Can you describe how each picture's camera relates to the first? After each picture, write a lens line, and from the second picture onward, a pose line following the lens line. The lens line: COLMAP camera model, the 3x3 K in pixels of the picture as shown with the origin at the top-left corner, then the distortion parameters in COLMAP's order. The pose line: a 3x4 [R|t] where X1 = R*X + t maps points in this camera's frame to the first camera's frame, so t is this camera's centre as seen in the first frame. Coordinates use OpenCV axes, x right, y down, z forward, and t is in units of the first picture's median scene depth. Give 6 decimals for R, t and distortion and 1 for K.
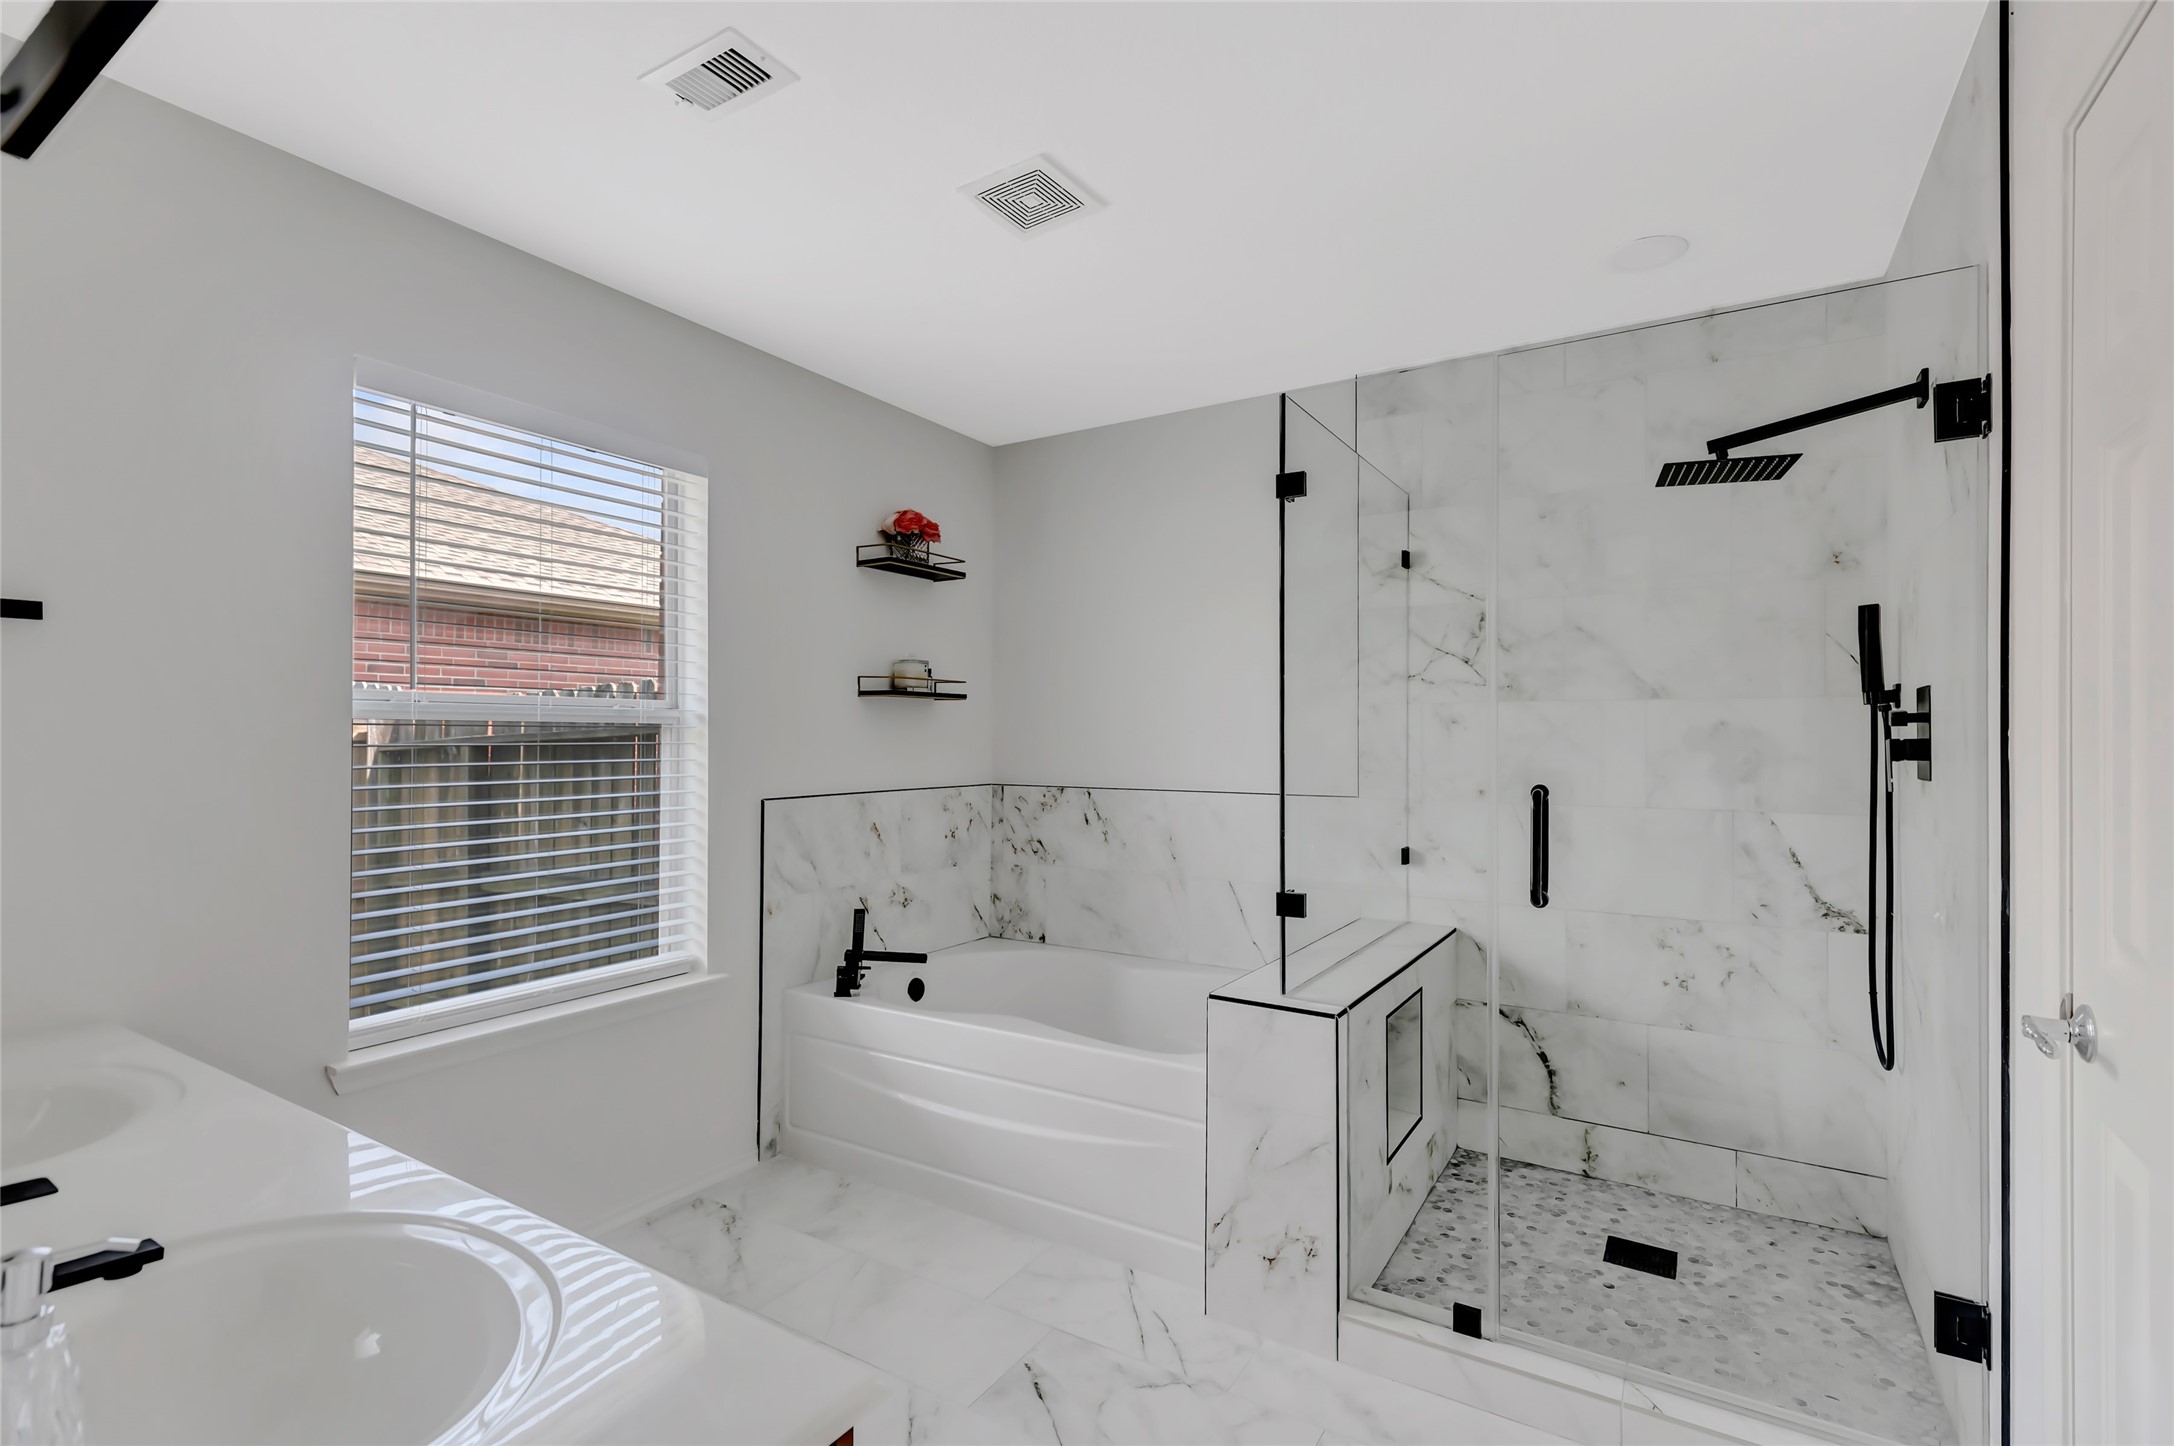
lens RADIAL K [[1001.7, 0, 1080.0], [0, 1001.7, 738.4], [0, 0, 1]] dist [-0.000532, 0.000428]
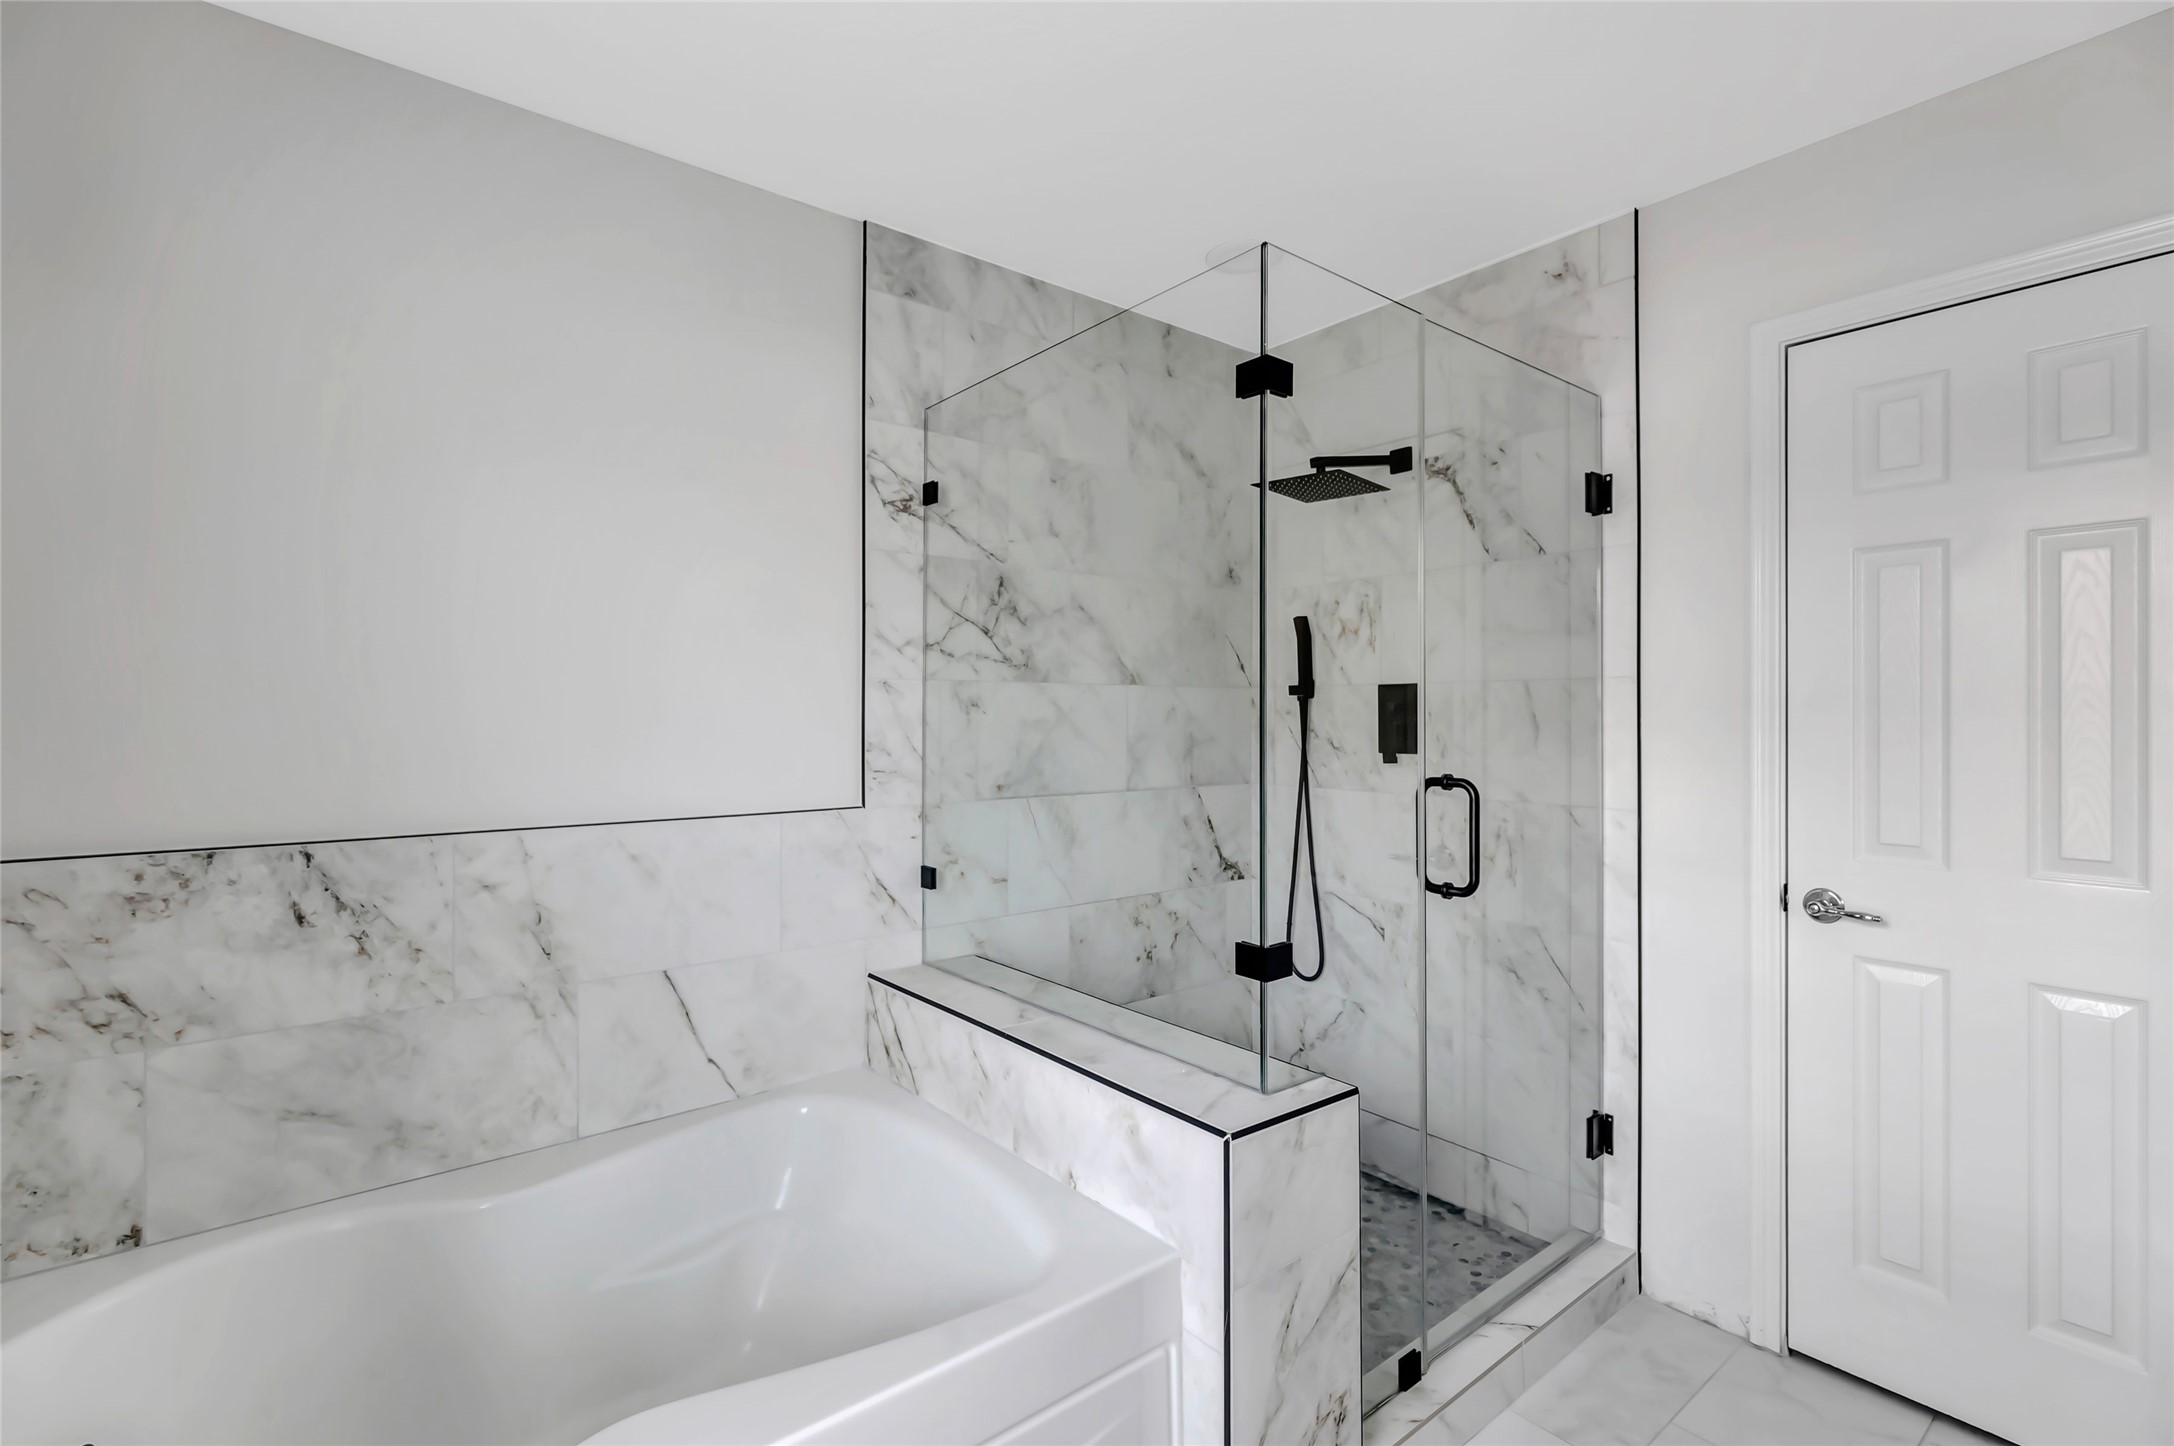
lens RADIAL K [[988.6, 0, 1087.0], [0, 988.6, 723.0], [0, 0, 1]] dist [0.002989, -0.000021]
pose [[0.320672, -0.010353, 0.947134, -0.353773], [0.002022, 0.999945, 0.010245, -0.009381], [-0.947188, -0.001370, 0.320676, 0.634502]]
